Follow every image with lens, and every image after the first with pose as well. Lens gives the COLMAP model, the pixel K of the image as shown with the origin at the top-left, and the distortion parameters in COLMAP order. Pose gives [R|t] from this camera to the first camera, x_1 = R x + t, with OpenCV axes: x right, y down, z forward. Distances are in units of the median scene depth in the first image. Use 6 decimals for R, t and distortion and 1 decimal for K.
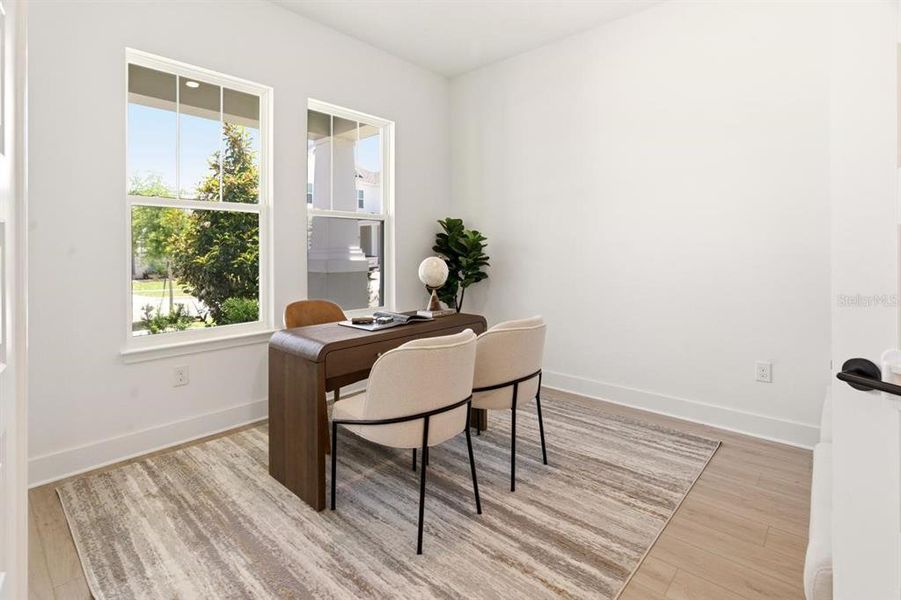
lens RADIAL K [[436.1, 0, 451.2], [0, 436.1, 251.0], [0, 0, 1]] dist [-0.004109, -0.001226]
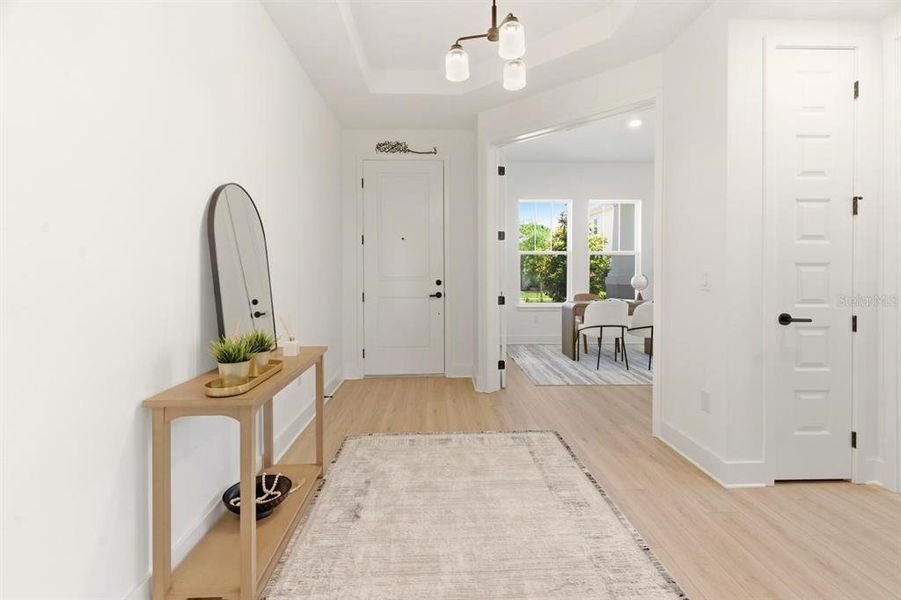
lens RADIAL K [[438.8, 0, 449.1], [0, 438.8, 275.2], [0, 0, 1]] dist [-0.001631, -0.000631]
pose [[0.701068, 0.010090, -0.713023, 0.753444], [-0.002792, 0.999931, 0.011404, -0.003749], [0.713089, -0.006004, 0.701048, -1.036525]]
